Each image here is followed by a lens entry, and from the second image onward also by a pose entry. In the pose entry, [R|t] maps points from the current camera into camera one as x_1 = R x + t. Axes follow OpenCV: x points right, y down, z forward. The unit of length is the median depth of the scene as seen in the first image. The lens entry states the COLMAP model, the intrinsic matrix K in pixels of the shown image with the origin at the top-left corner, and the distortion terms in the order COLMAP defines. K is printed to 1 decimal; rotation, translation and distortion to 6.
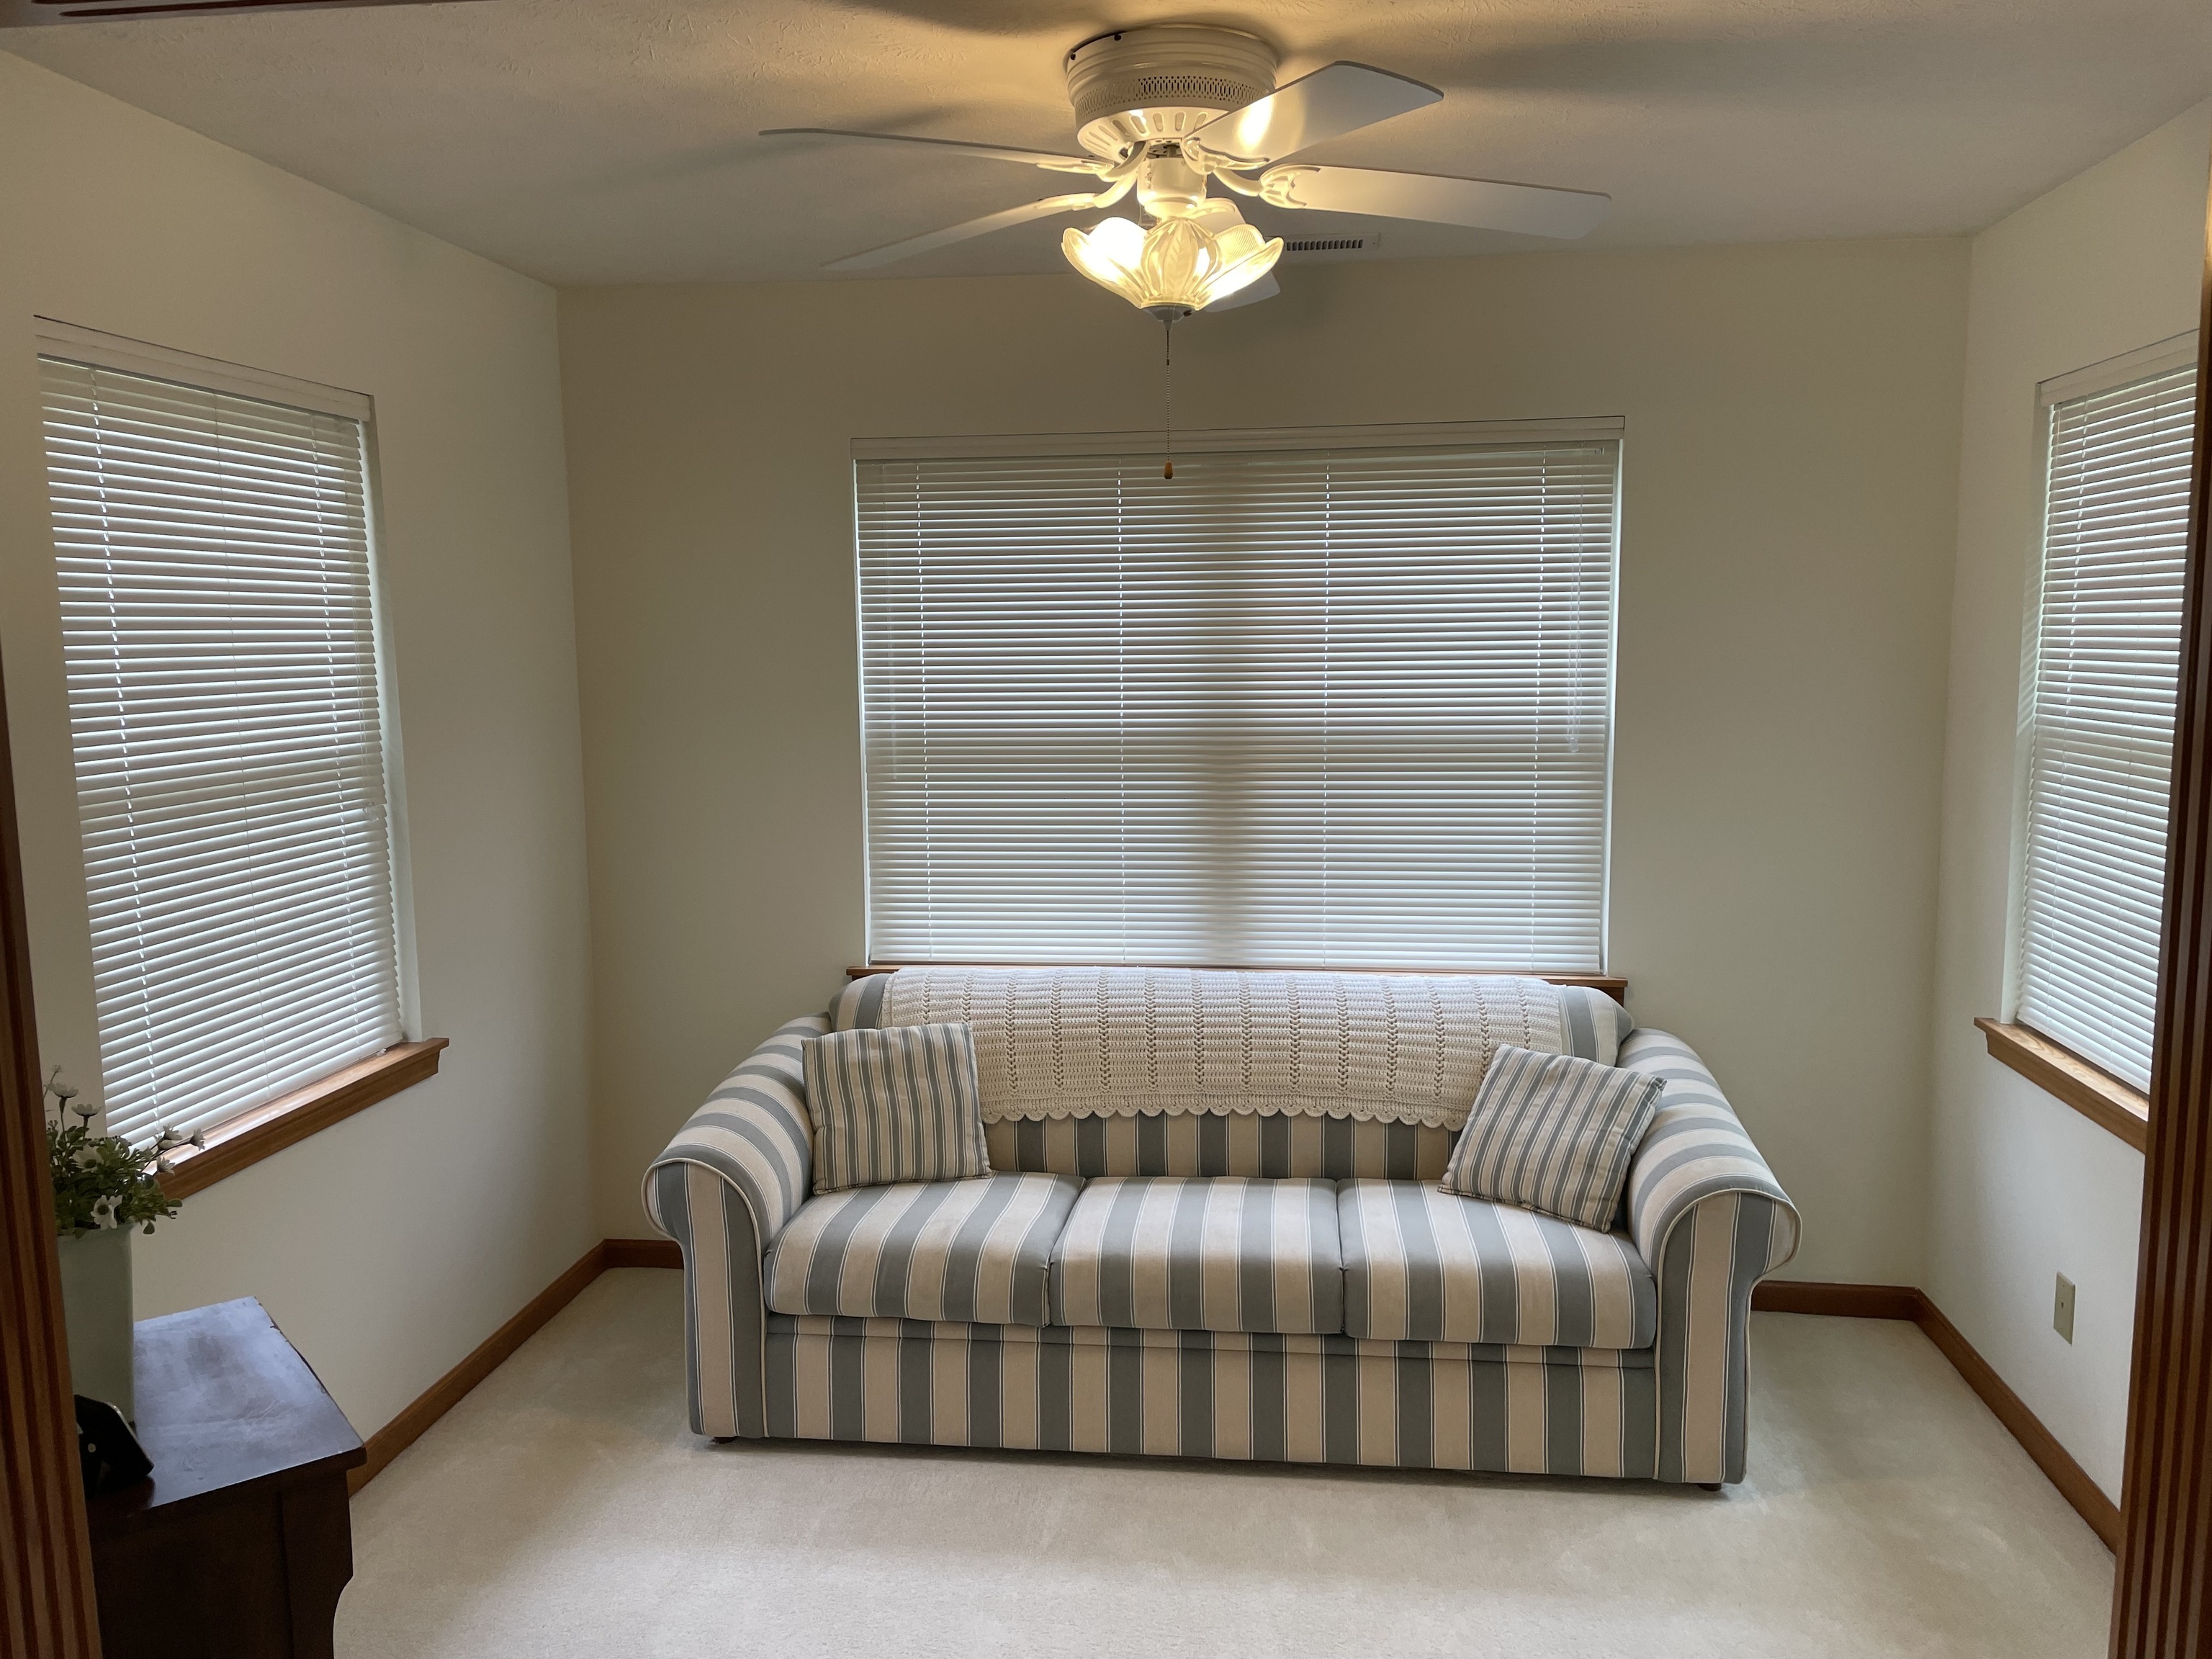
lens RADIAL K [[1668.8, 0, 1127.4], [0, 1668.8, 824.9], [0, 0, 1]] dist [0.091908, -0.116292]
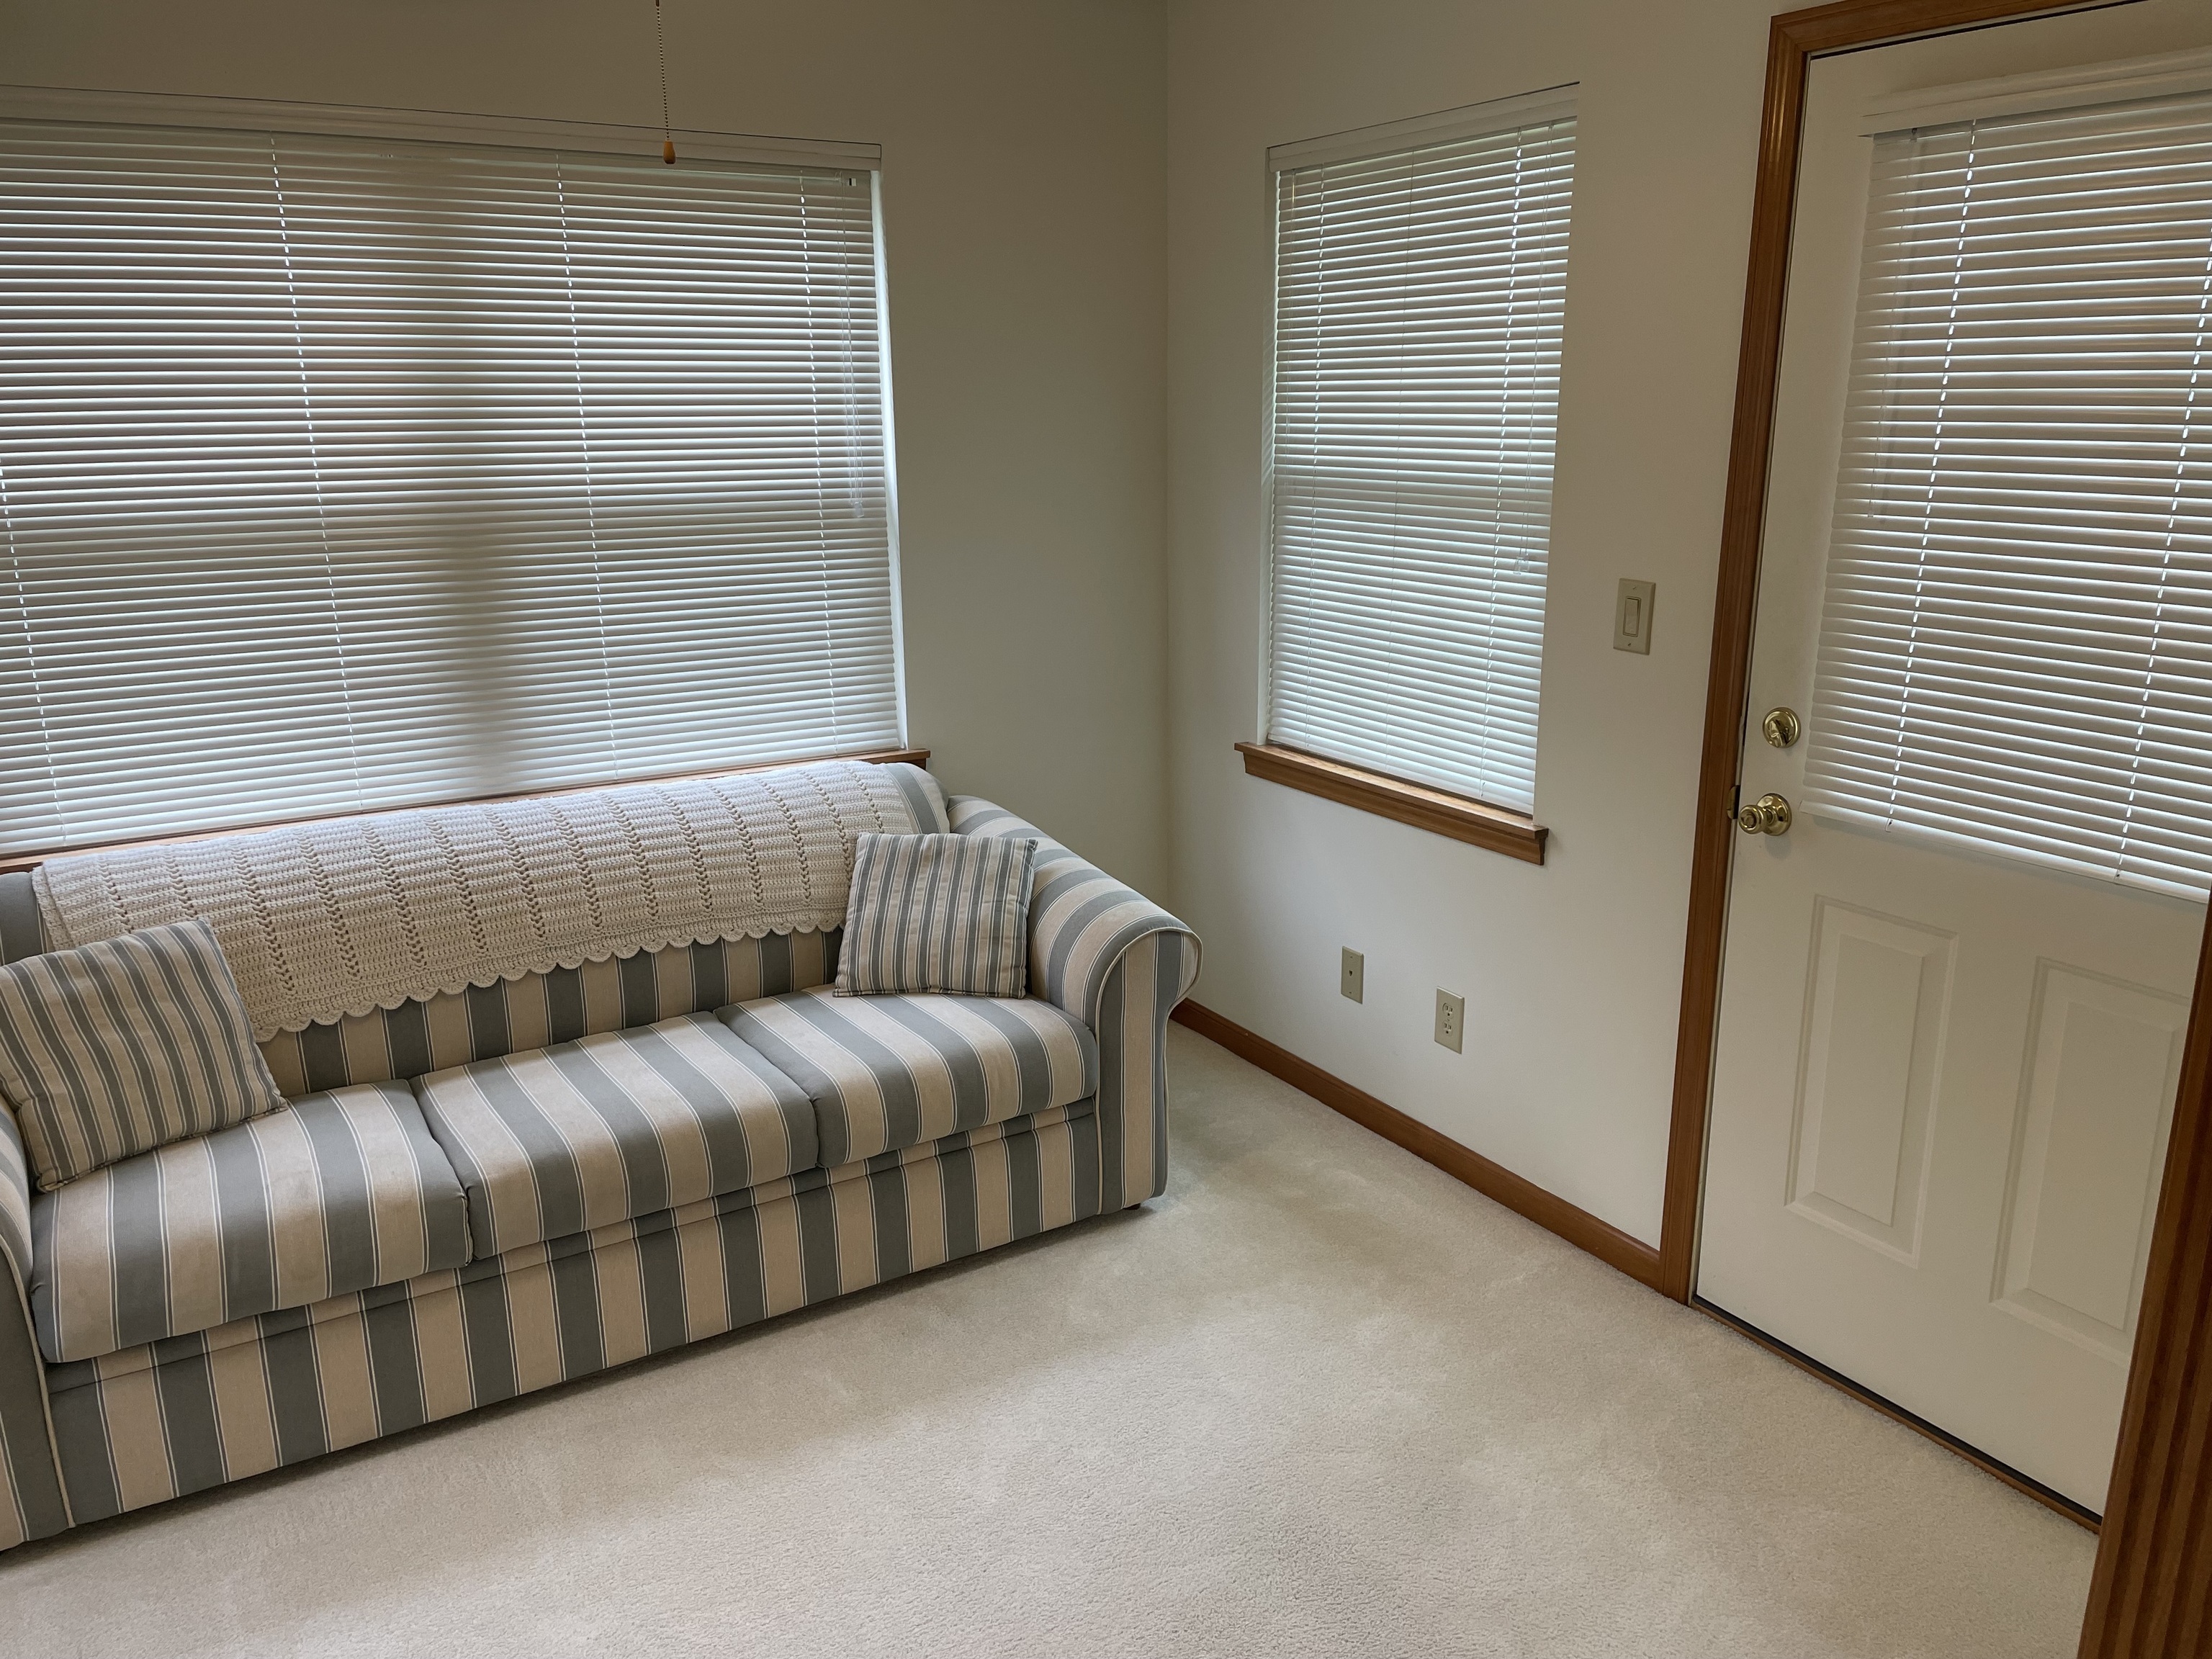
lens RADIAL K [[1668.8, 0, 1123.4], [0, 1668.8, 830.2], [0, 0, 1]] dist [0.091908, -0.116292]
pose [[0.784548, -0.153437, 0.600784, -0.249281], [0.071273, 0.984793, 0.158437, -0.010810], [-0.615958, -0.081482, 0.783554, 0.186346]]
